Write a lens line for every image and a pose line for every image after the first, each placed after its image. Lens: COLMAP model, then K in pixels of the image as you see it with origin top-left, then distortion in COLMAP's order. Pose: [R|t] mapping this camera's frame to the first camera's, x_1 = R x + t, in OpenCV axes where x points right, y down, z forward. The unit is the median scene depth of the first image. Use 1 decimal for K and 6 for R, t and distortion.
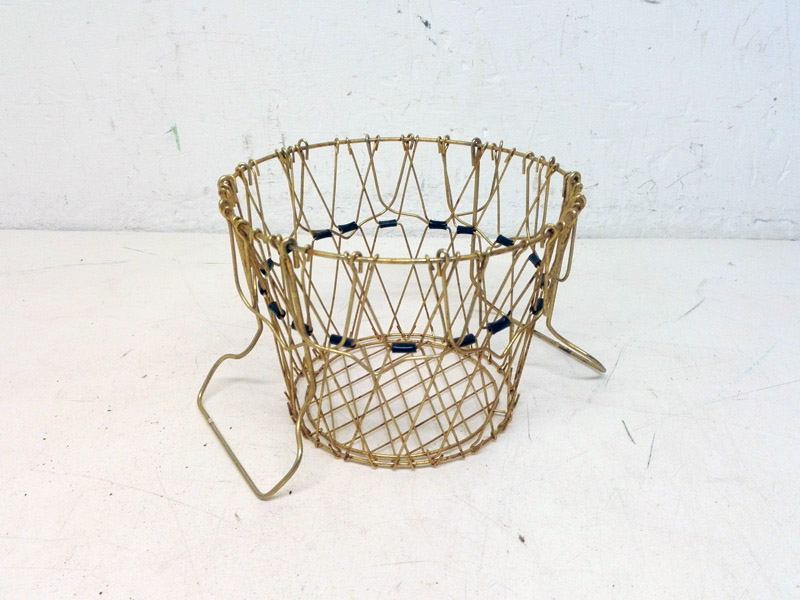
lens RADIAL K [[733.8, 0, 405.7], [0, 733.8, 300.0], [0, 0, 1]] dist [0.006321, 0.000000]
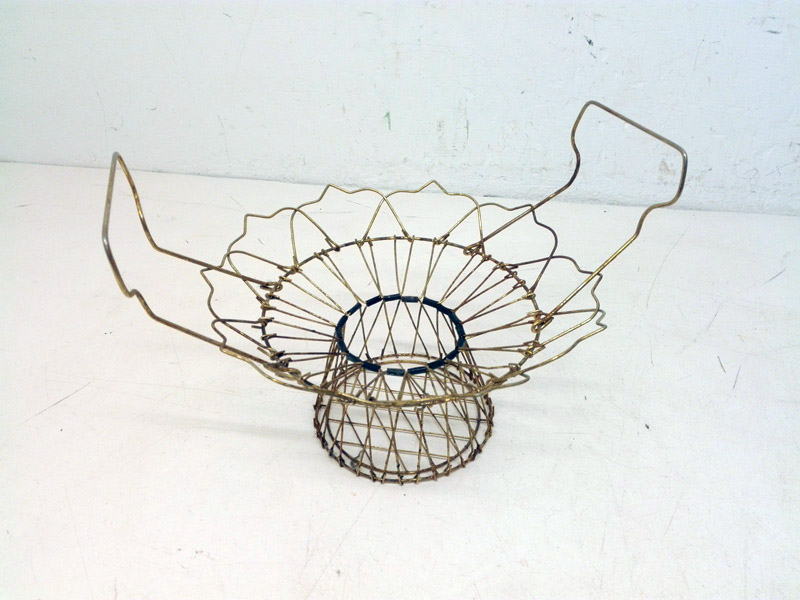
lens RADIAL K [[664.6, 0, 396.2], [0, 664.6, 305.4], [0, 0, 1]] dist [0.036335, -0.087328]
pose [[0.989643, 0.072618, -0.123825, -0.122614], [-0.054091, 0.987669, 0.146918, -0.065170], [0.132967, -0.138698, 0.981368, -0.252931]]
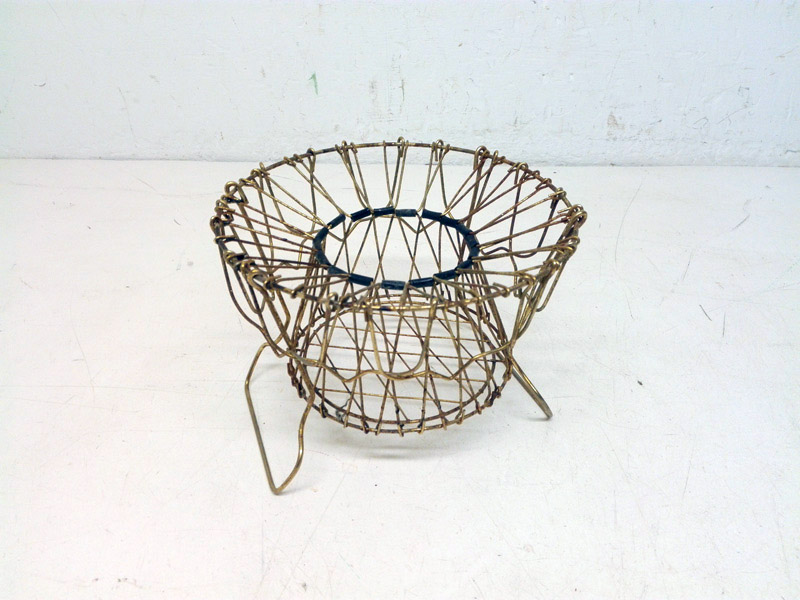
lens RADIAL K [[664.6, 0, 397.5], [0, 664.6, 307.9], [0, 0, 1]] dist [0.036335, -0.087328]
pose [[0.999905, -0.000390, -0.013769, -0.161343], [0.002082, 0.992391, 0.123109, 0.013314], [0.013616, -0.123126, 0.992298, -0.143853]]
